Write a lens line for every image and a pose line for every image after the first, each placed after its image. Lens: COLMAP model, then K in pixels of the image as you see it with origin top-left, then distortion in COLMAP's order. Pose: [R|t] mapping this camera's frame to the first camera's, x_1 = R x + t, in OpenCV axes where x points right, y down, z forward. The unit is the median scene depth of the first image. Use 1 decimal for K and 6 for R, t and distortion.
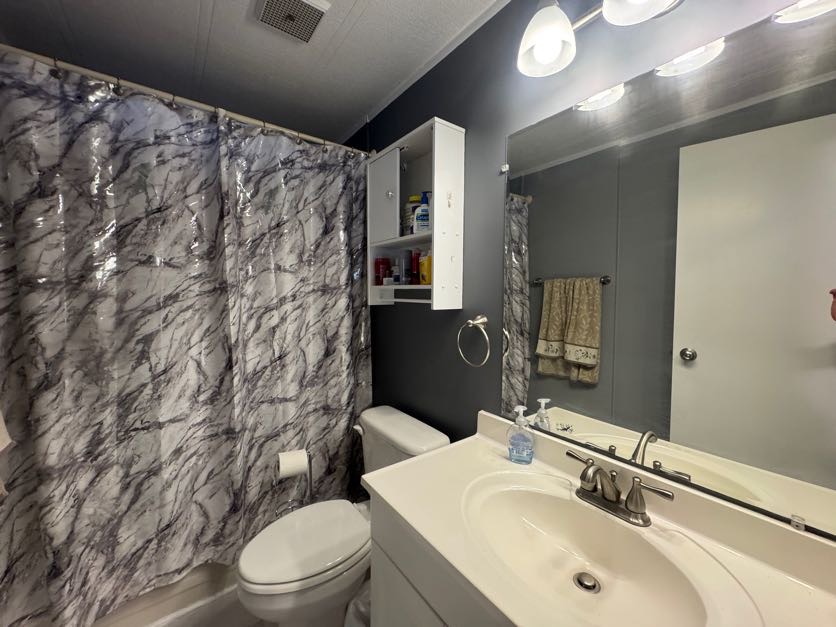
lens RADIAL K [[332.7, 0, 417.3], [0, 332.7, 313.6], [0, 0, 1]] dist [-0.002627, 0.000198]
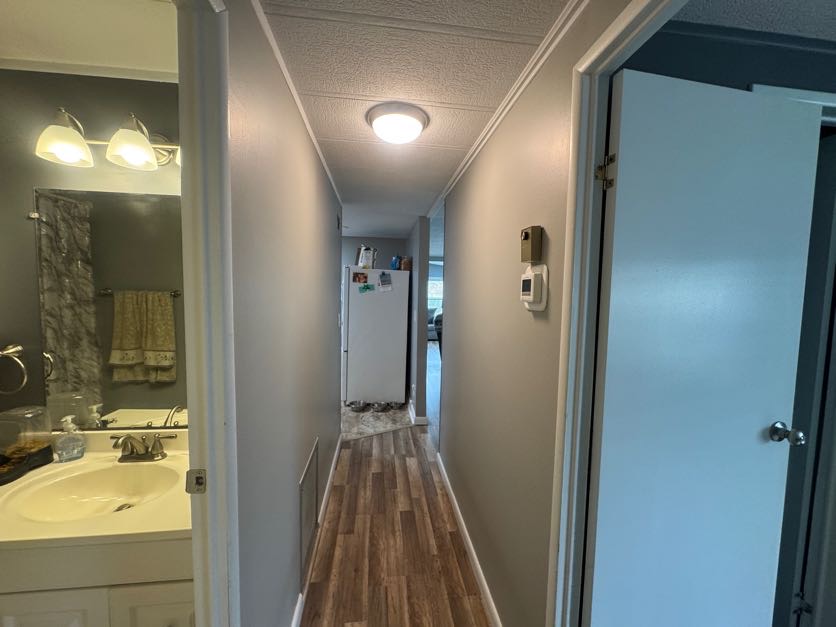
lens RADIAL K [[338.7, 0, 418.0], [0, 338.7, 313.5], [0, 0, 1]] dist [-0.000547, 0.000251]
pose [[0.508449, -0.054823, 0.859345, -0.058064], [0.032791, 0.998480, 0.044298, -0.076443], [-0.860467, 0.005655, 0.509474, -0.510169]]
